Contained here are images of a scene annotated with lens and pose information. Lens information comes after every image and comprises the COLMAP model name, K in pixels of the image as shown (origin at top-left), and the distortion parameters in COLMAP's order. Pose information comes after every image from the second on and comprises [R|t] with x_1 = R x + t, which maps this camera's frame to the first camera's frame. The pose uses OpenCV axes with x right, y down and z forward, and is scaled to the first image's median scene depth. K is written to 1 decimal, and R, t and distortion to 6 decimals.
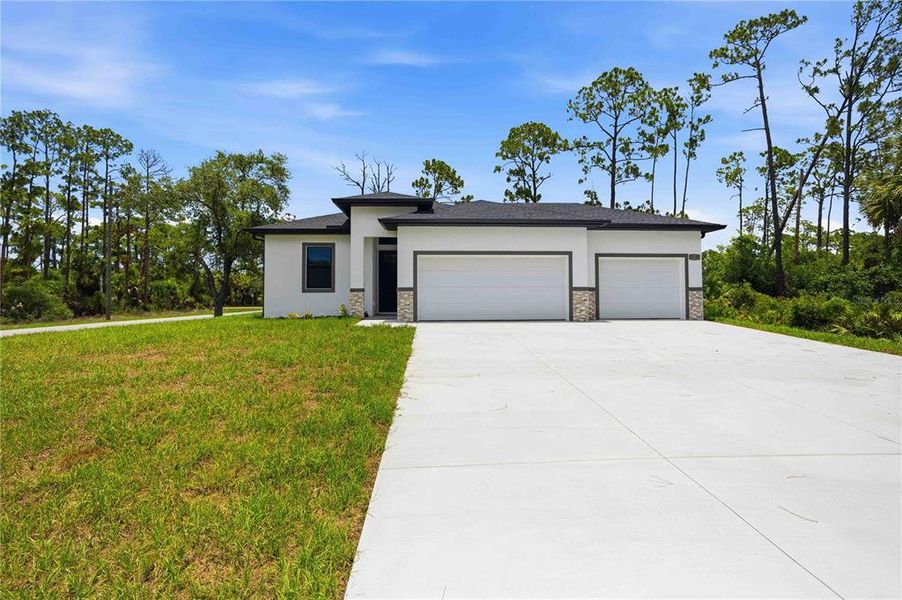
lens RADIAL K [[421.0, 0, 452.8], [0, 421.0, 298.1], [0, 0, 1]] dist [-0.023359, 0.001130]
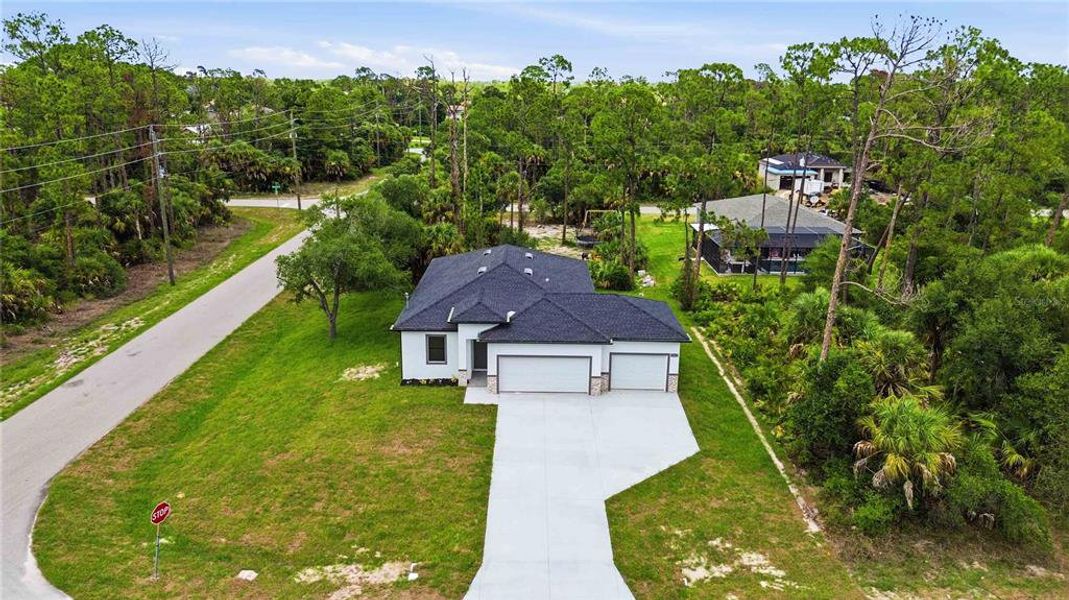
lens RADIAL K [[775.0, 0, 533.7], [0, 775.0, 301.0], [0, 0, 1]] dist [0.002392, -0.000184]
pose [[0.998574, 0.028378, -0.045227, 0.182237], [-0.015183, 0.963013, 0.269027, -1.116865], [0.051189, -0.267957, 0.962070, -1.857126]]
